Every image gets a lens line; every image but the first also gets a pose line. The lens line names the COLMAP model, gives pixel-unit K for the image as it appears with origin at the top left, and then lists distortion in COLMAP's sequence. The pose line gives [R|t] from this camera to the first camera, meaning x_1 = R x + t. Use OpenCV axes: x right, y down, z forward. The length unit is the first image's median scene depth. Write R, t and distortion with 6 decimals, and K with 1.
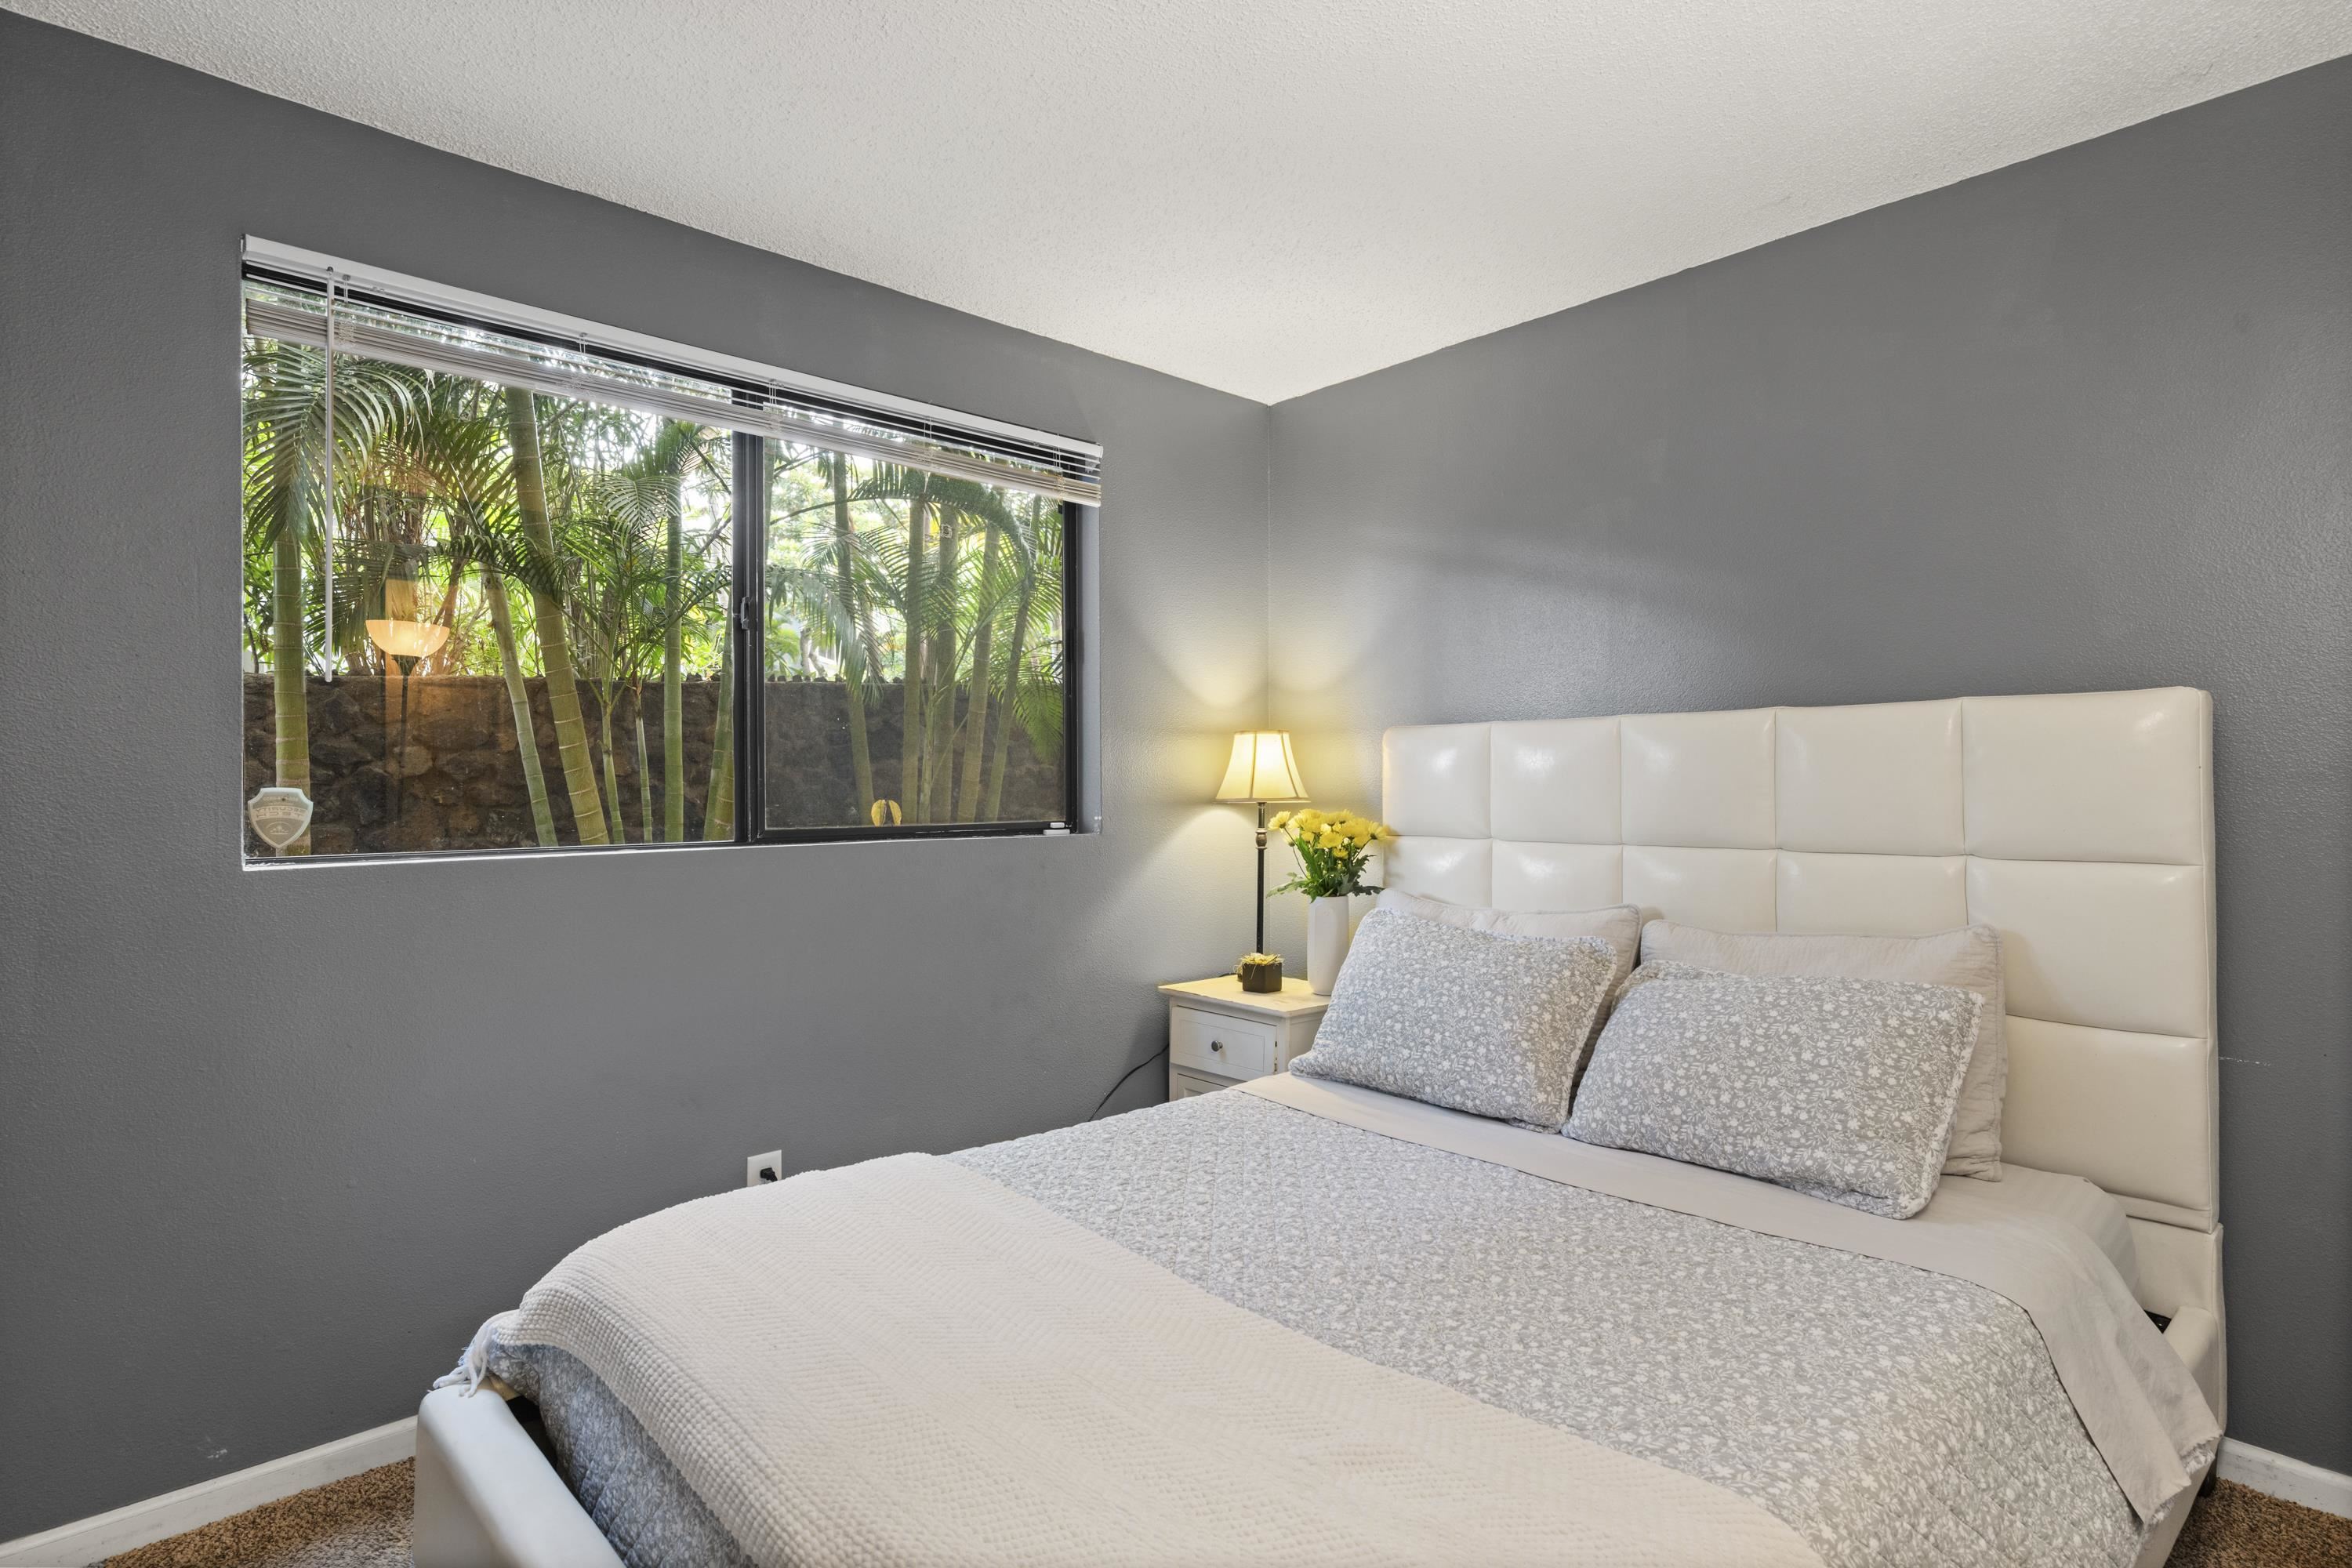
lens RADIAL K [[1201.0, 0, 1176.1], [0, 1201.0, 779.9], [0, 0, 1]] dist [0.021708, 0.000198]
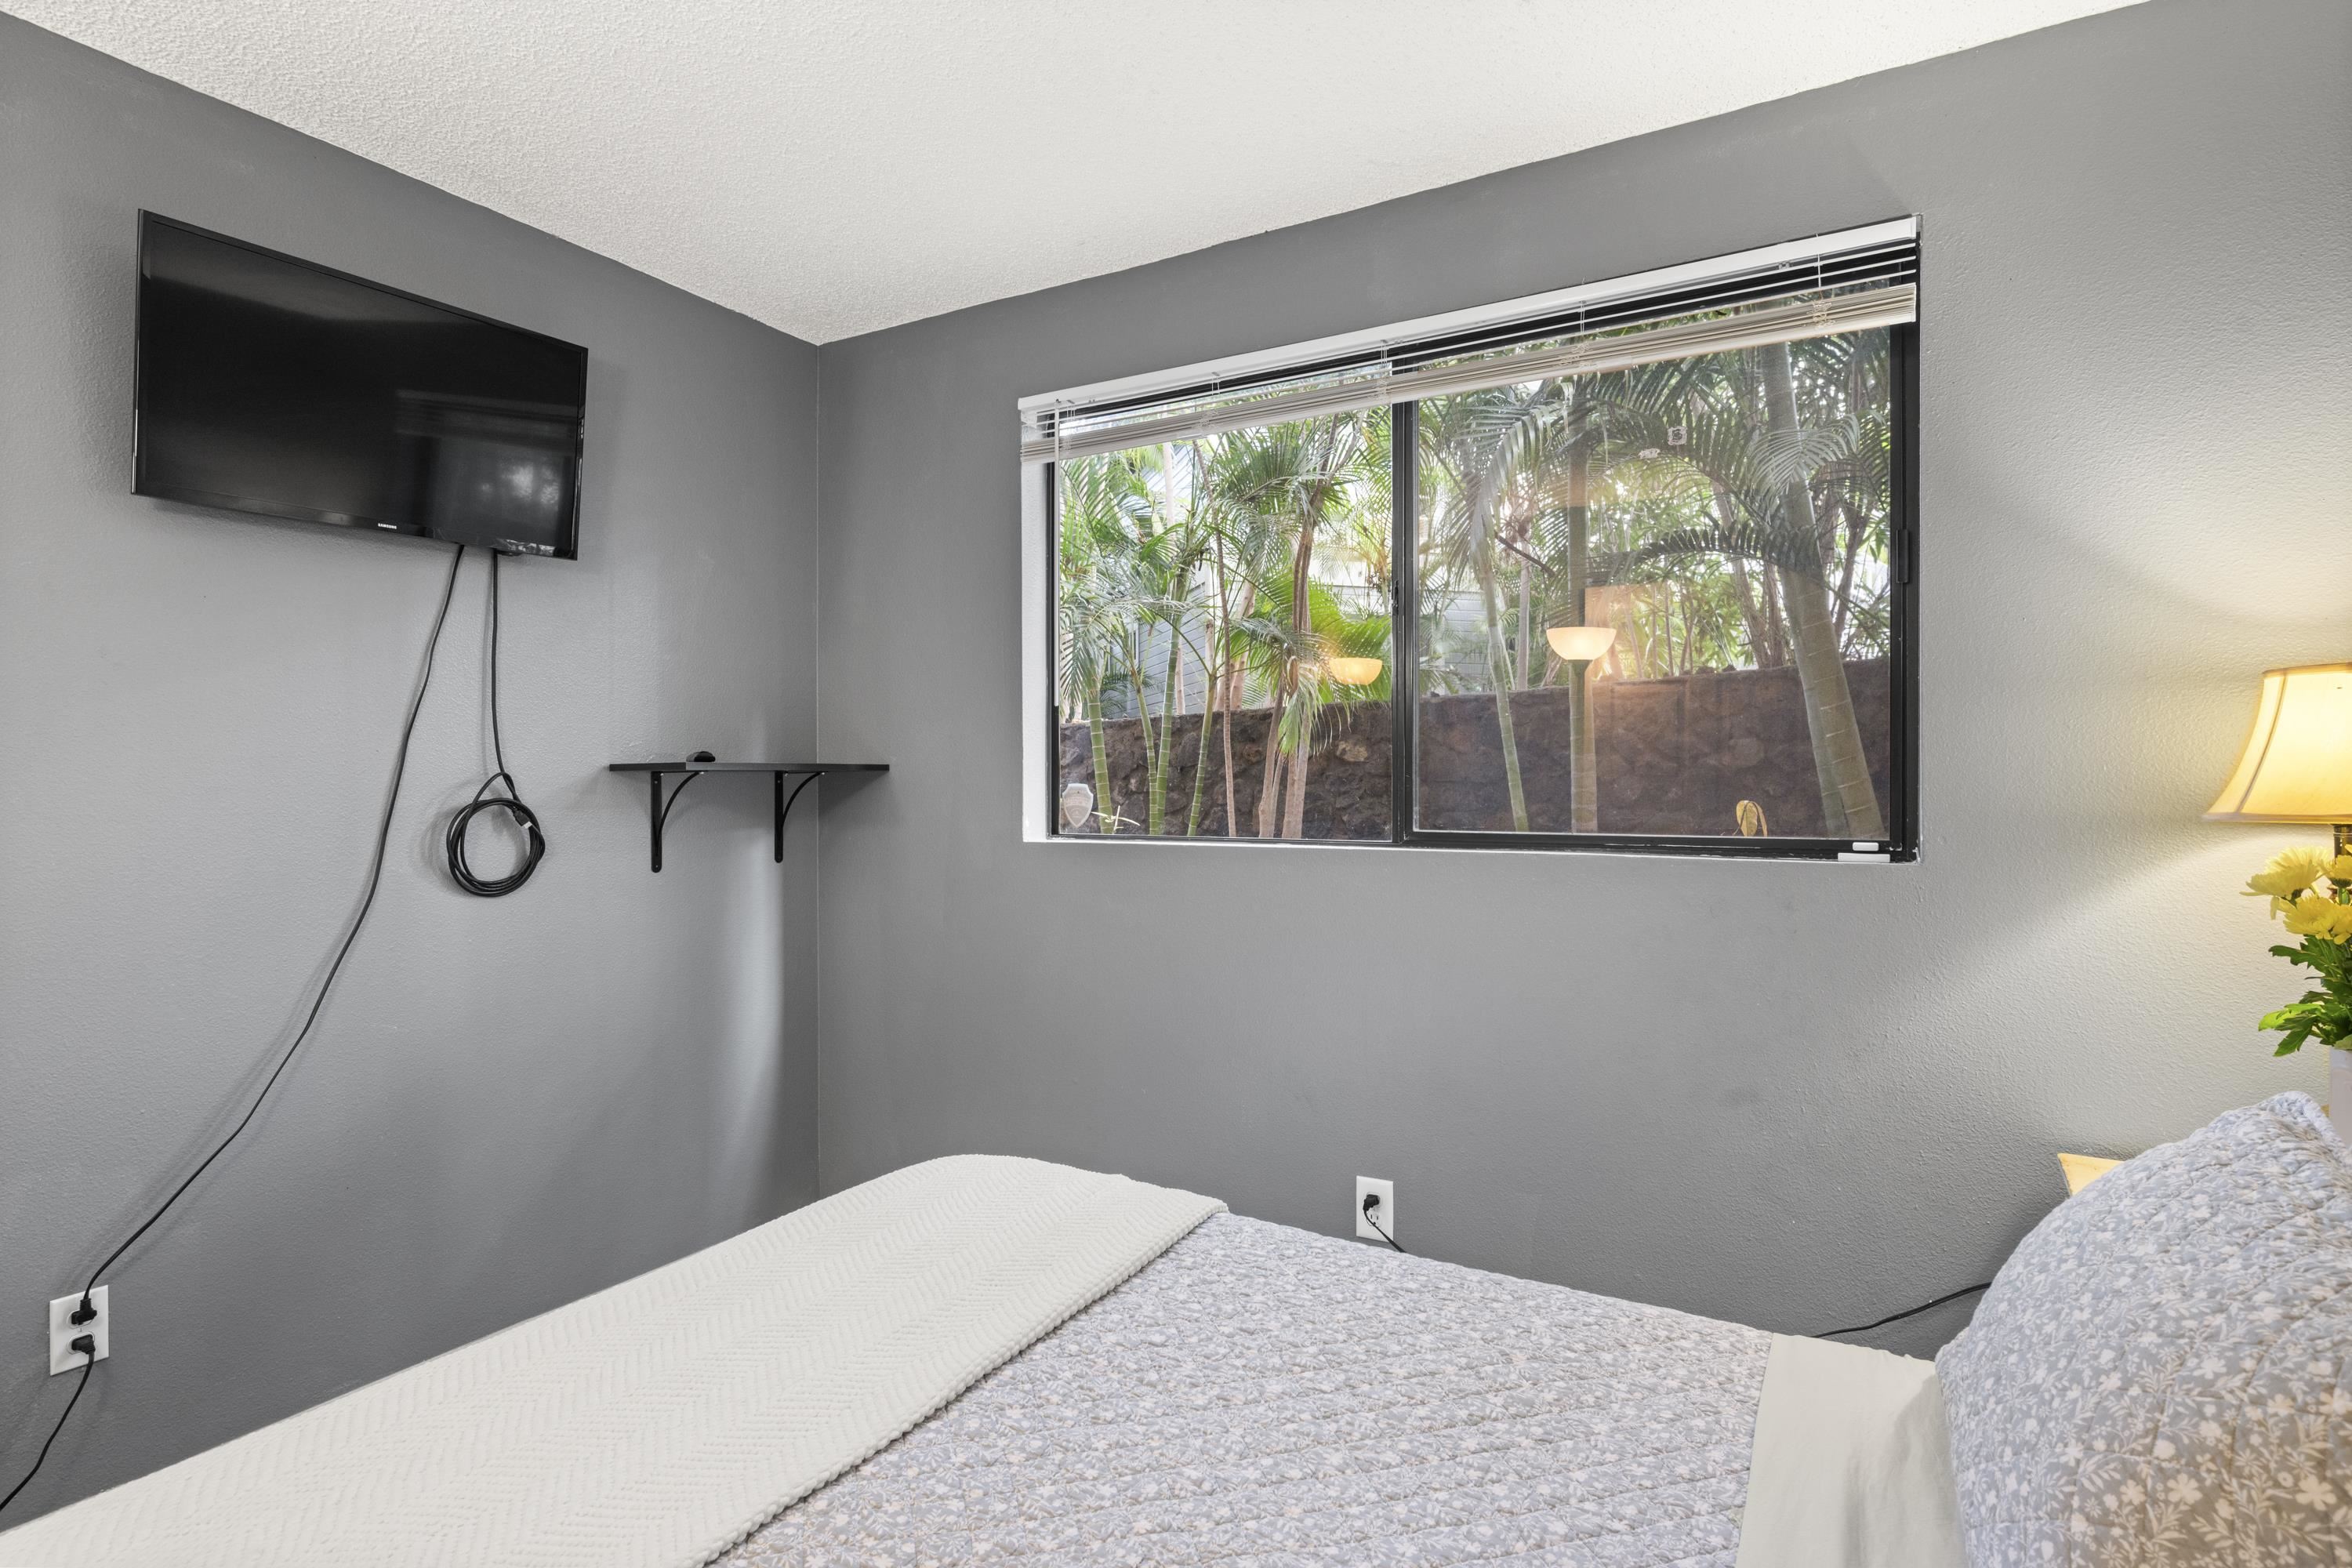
lens RADIAL K [[1214.4, 0, 1173.1], [0, 1214.4, 781.6], [0, 0, 1]] dist [-0.001434, -0.001001]
pose [[0.279769, 0.005716, -0.960050, 0.413805], [0.005655, 0.999955, 0.007602, -0.003378], [0.960051, -0.007556, 0.279724, 0.478348]]
